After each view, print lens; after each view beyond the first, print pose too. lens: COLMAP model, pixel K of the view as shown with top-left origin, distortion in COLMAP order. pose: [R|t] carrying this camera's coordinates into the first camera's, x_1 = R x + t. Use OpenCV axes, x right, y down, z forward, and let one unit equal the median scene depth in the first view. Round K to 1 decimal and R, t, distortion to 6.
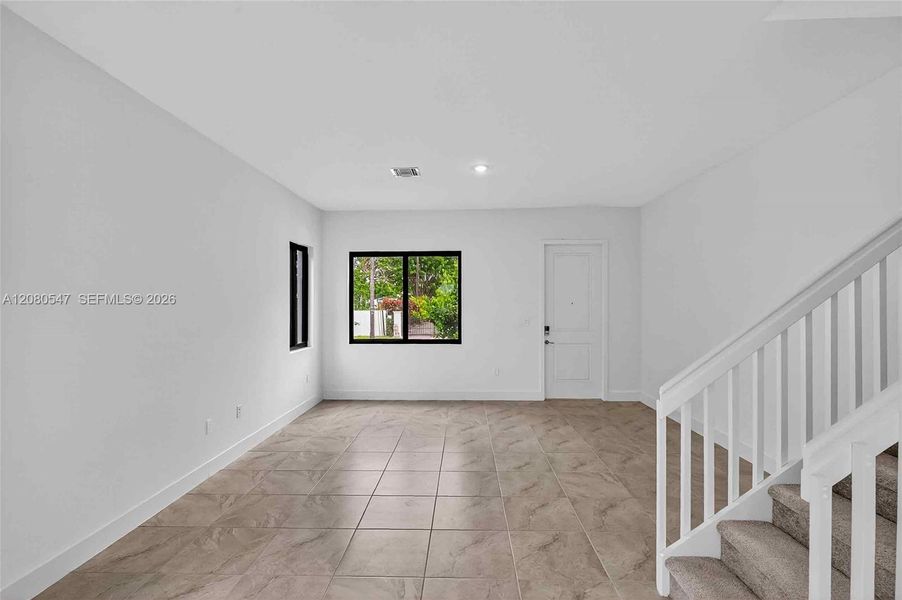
lens RADIAL K [[437.9, 0, 451.0], [0, 437.9, 300.0], [0, 0, 1]] dist [-0.002933, -0.001264]
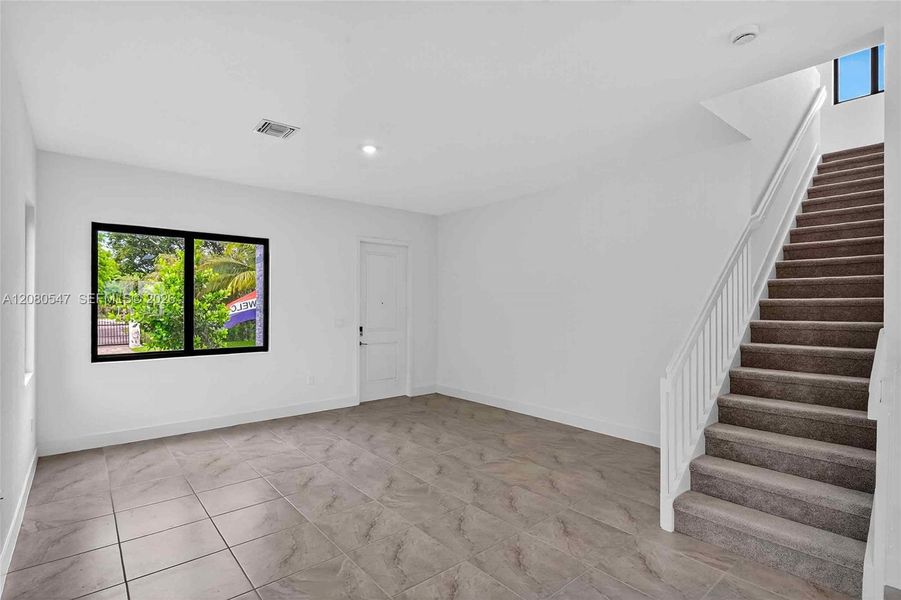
lens RADIAL K [[437.5, 0, 450.5], [0, 437.5, 300.0], [0, 0, 1]] dist [-0.002933, -0.001264]
pose [[0.745879, 0.011025, 0.665990, -0.274495], [-0.006021, 0.999934, -0.009810, 0.010026], [-0.666054, 0.003307, 0.745896, 0.161918]]
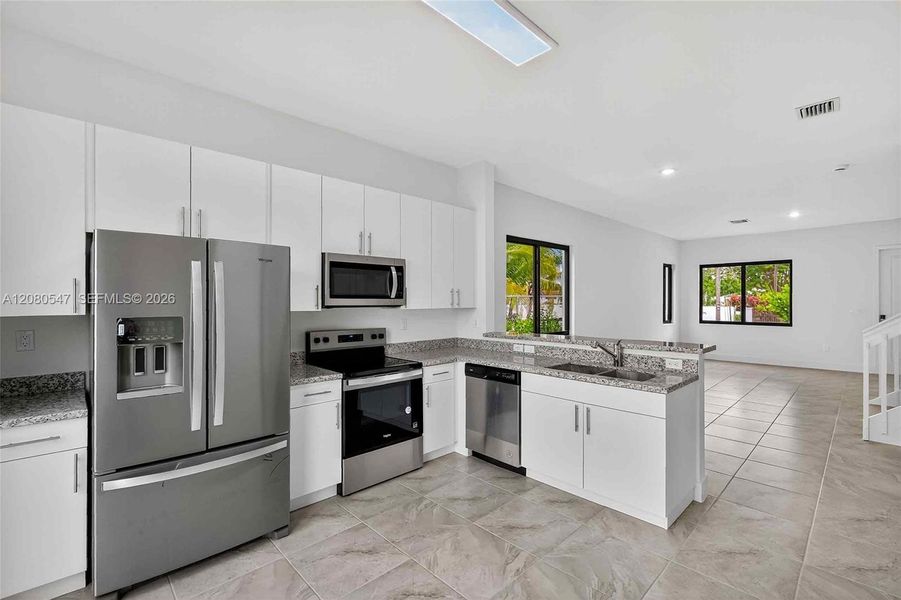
lens RADIAL K [[396.4, 0, 450.5], [0, 396.4, 300.0], [0, 0, 1]] dist [-0.002434, -0.000624]
pose [[0.715670, -0.000342, -0.698439, 0.125939], [0.004363, 0.999983, 0.003980, 0.006884], [0.698425, -0.005895, 0.715659, -0.664592]]
